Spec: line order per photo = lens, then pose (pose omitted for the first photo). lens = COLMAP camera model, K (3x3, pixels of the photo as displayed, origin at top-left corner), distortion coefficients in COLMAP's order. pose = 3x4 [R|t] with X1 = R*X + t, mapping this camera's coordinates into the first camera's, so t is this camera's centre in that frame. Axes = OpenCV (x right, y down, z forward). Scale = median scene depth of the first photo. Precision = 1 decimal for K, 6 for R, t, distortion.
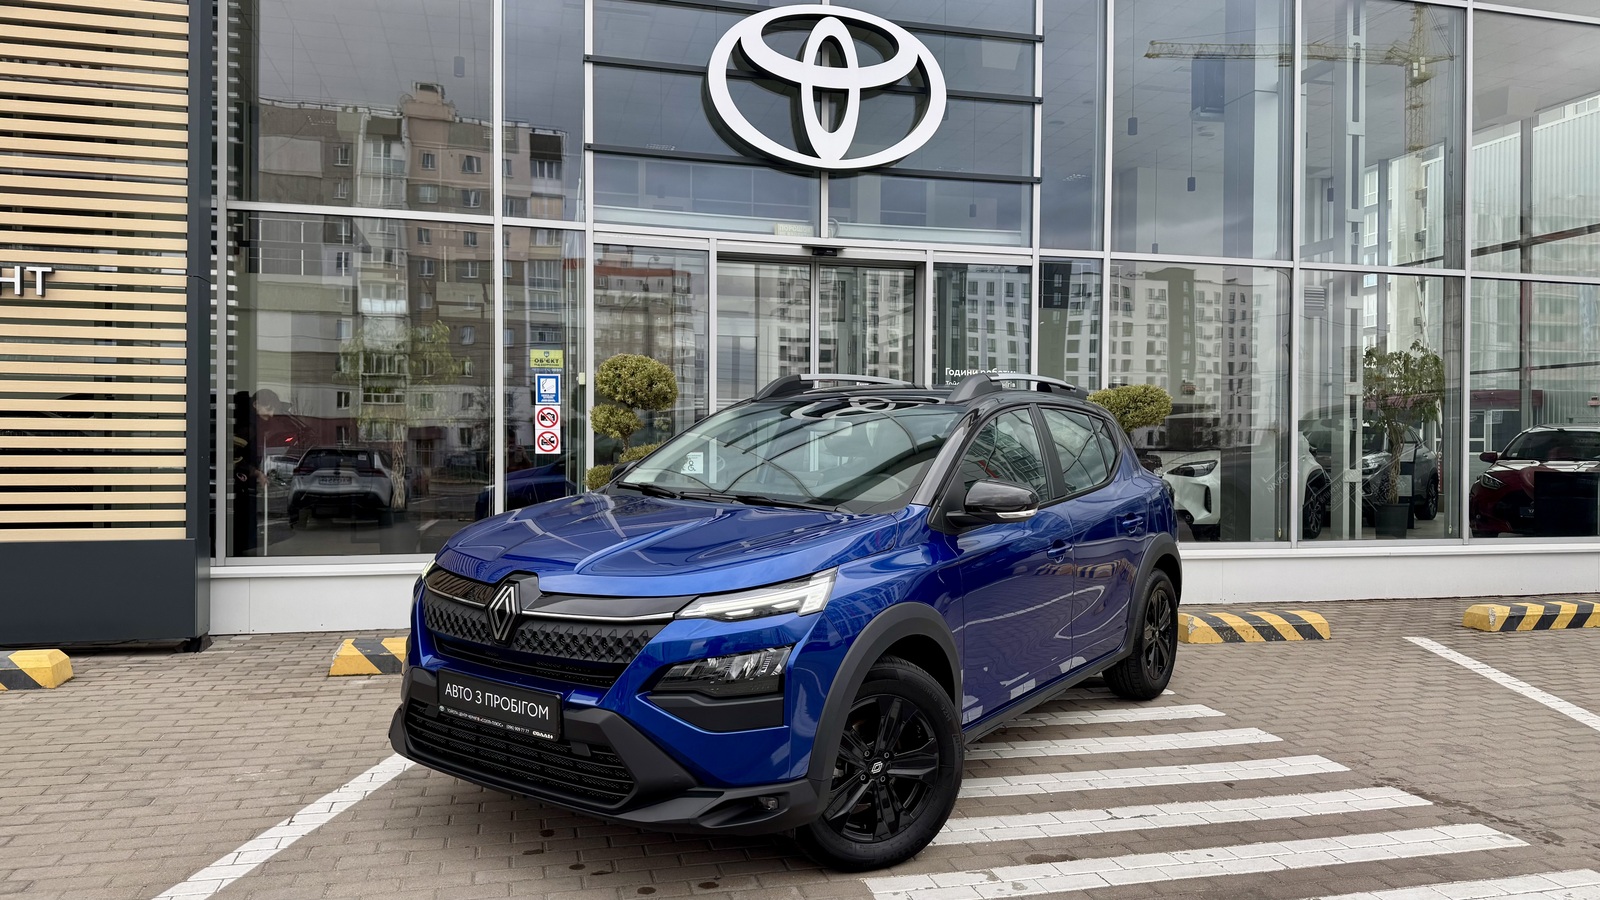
lens RADIAL K [[1117.9, 0, 797.3], [0, 1117.9, 448.6], [0, 0, 1]] dist [0.029825, -0.030504]
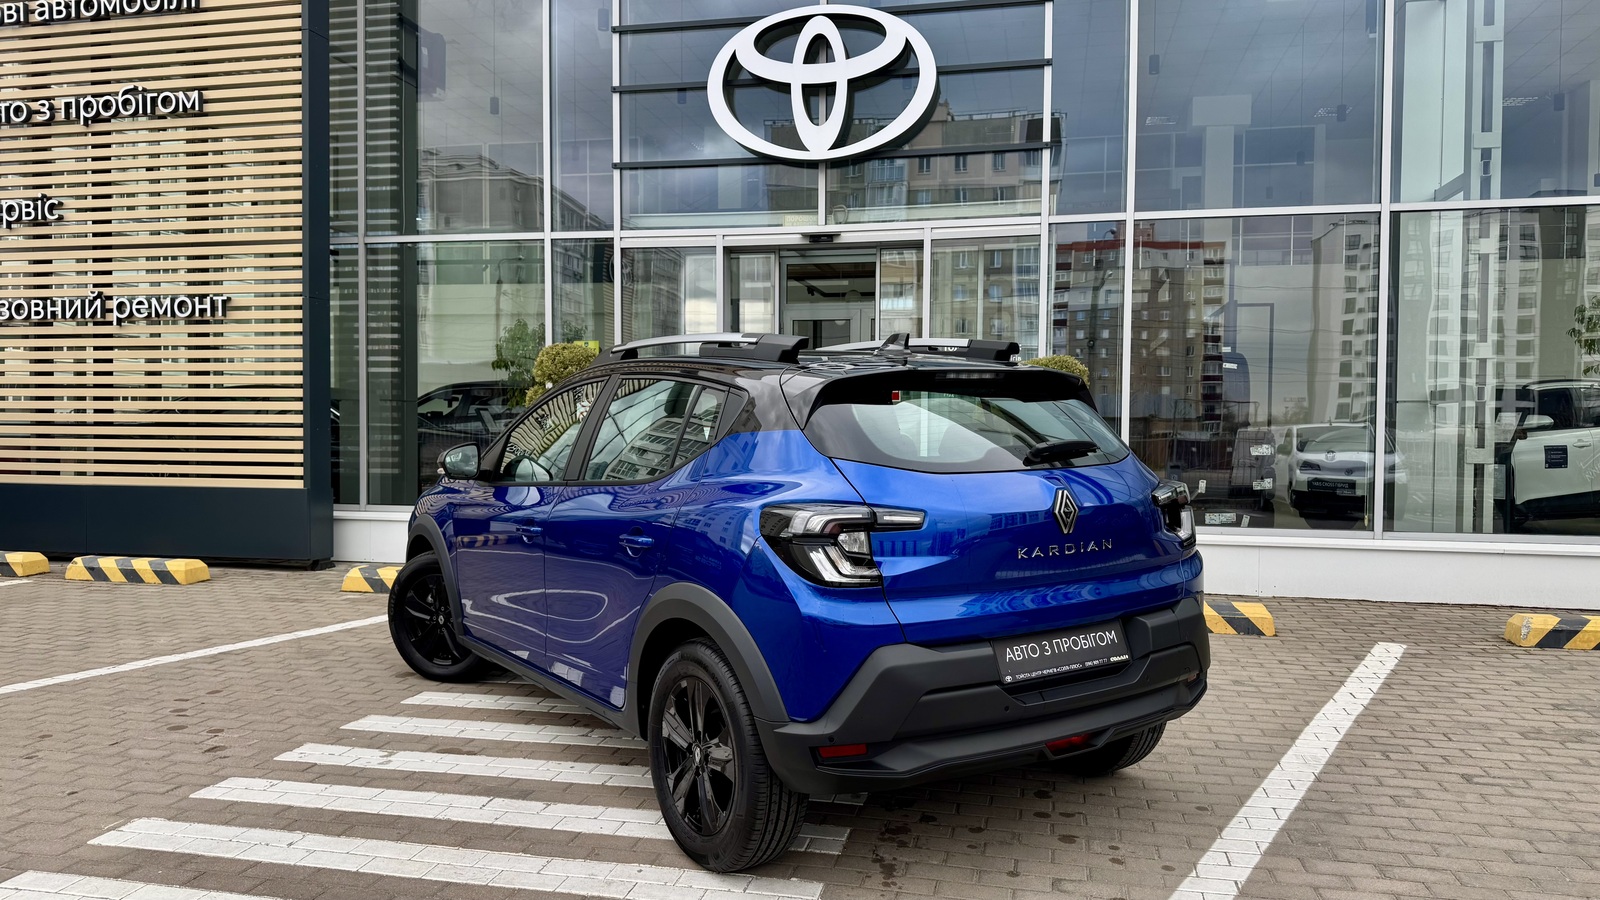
lens RADIAL K [[1114.9, 0, 795.4], [0, 1114.9, 451.4], [0, 0, 1]] dist [0.042684, -0.050803]
pose [[0.890762, 0.008504, -0.454391, 0.497107], [-0.001299, 0.999868, 0.016167, 0.009511], [0.454469, -0.013811, 0.890656, 0.041836]]
